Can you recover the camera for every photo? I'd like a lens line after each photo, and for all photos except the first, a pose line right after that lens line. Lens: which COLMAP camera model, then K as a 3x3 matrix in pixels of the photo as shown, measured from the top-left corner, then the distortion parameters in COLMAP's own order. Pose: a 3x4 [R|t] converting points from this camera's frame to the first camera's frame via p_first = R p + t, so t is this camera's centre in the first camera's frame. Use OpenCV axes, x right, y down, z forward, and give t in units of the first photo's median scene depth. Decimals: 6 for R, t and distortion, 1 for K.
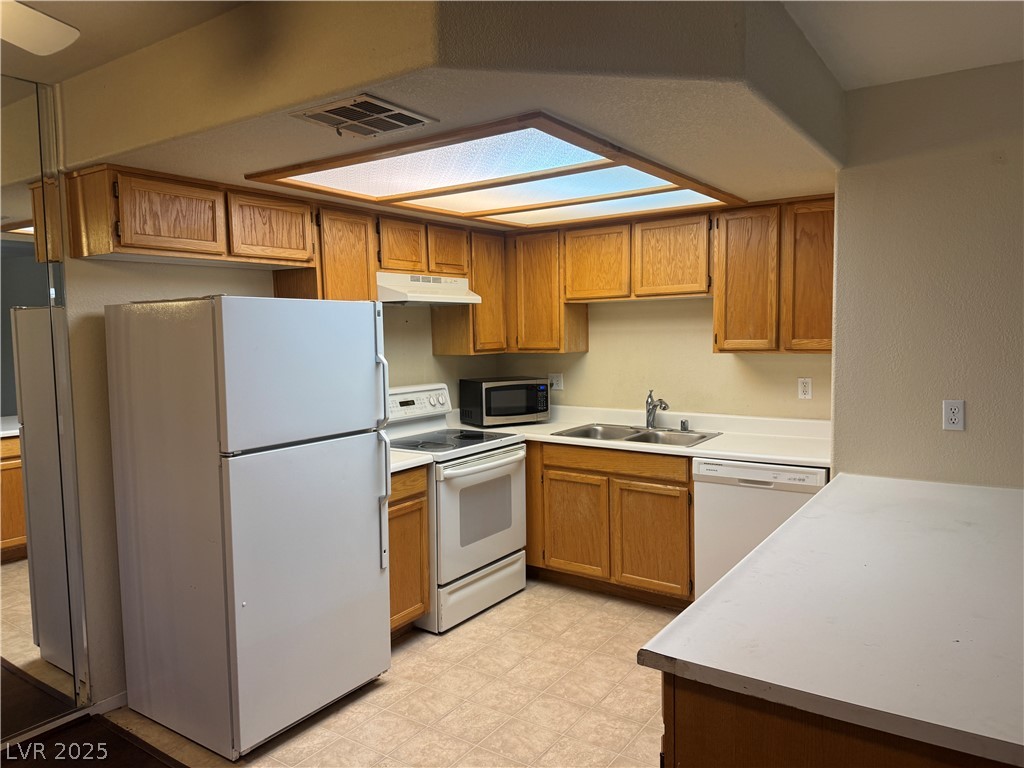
lens RADIAL K [[707.3, 0, 505.4], [0, 707.3, 383.0], [0, 0, 1]] dist [0.037982, -0.016722]
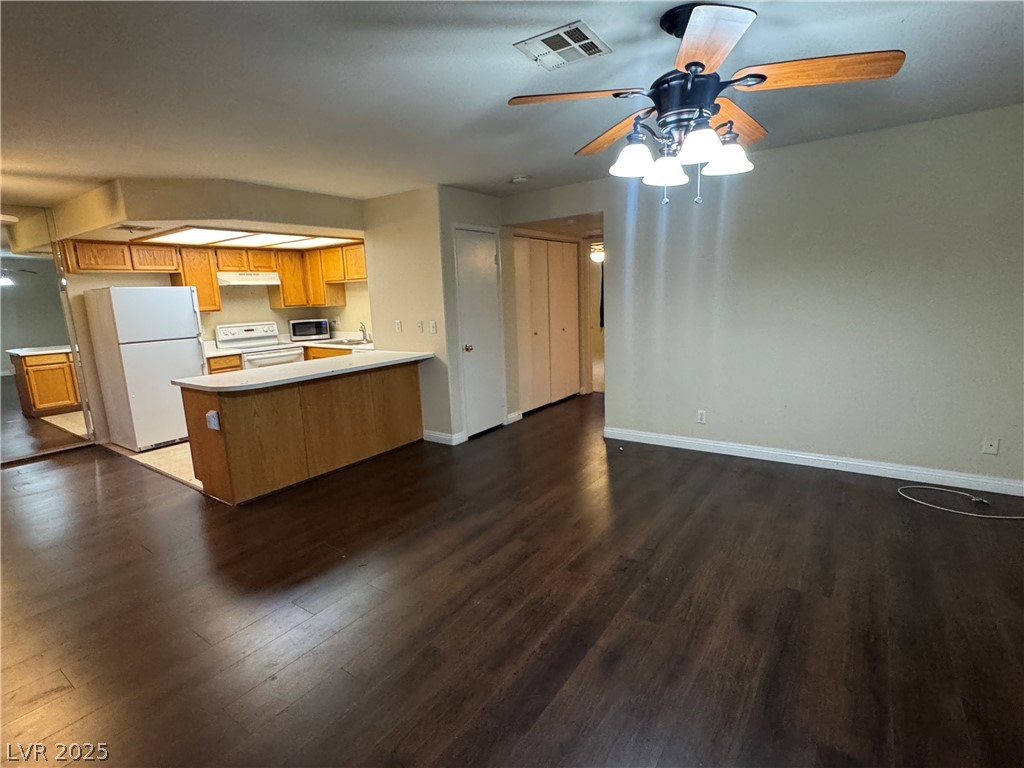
lens RADIAL K [[501.6, 0, 513.0], [0, 501.6, 382.0], [0, 0, 1]] dist [0.000622, 0.001106]
pose [[0.999828, -0.018041, -0.004309, 0.779344], [0.018393, 0.994316, 0.104866, 0.044913], [0.002393, -0.104927, 0.994477, -0.662641]]
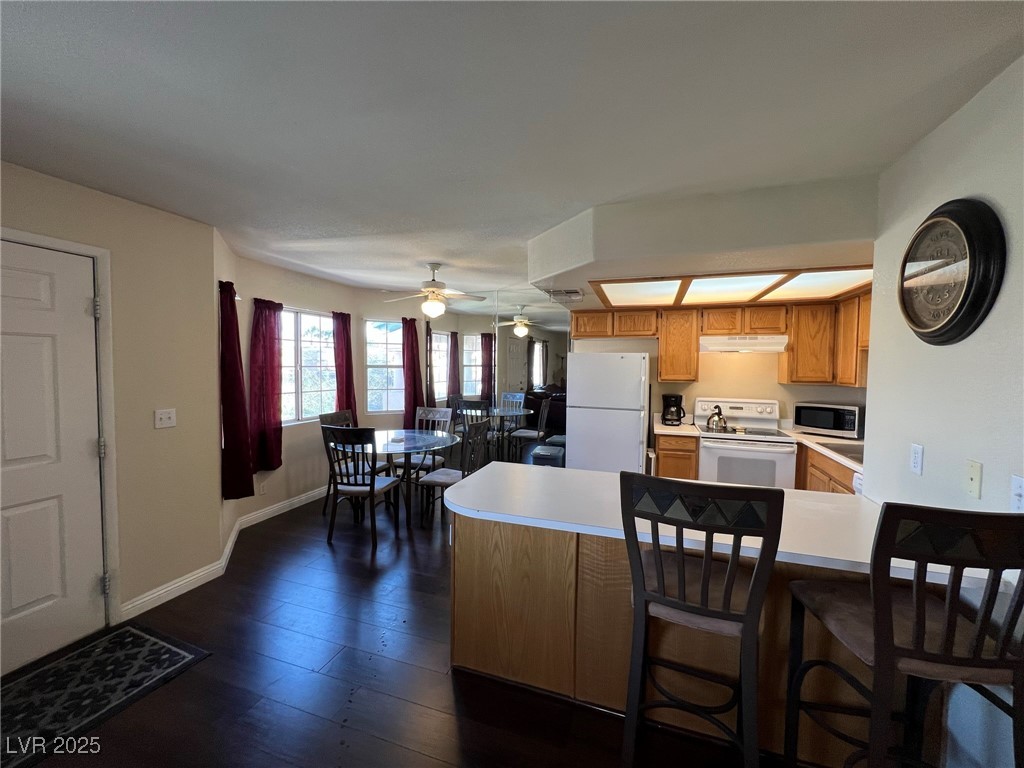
lens RADIAL K [[405.7, 0, 505.4], [0, 405.7, 383.2], [0, 0, 1]] dist [-0.009945, 0.000858]
pose [[0.274186, 0.062966, -0.959613, 0.744286], [-0.086966, 0.995389, 0.040465, -0.026980], [0.957736, 0.072359, 0.278398, 0.181512]]
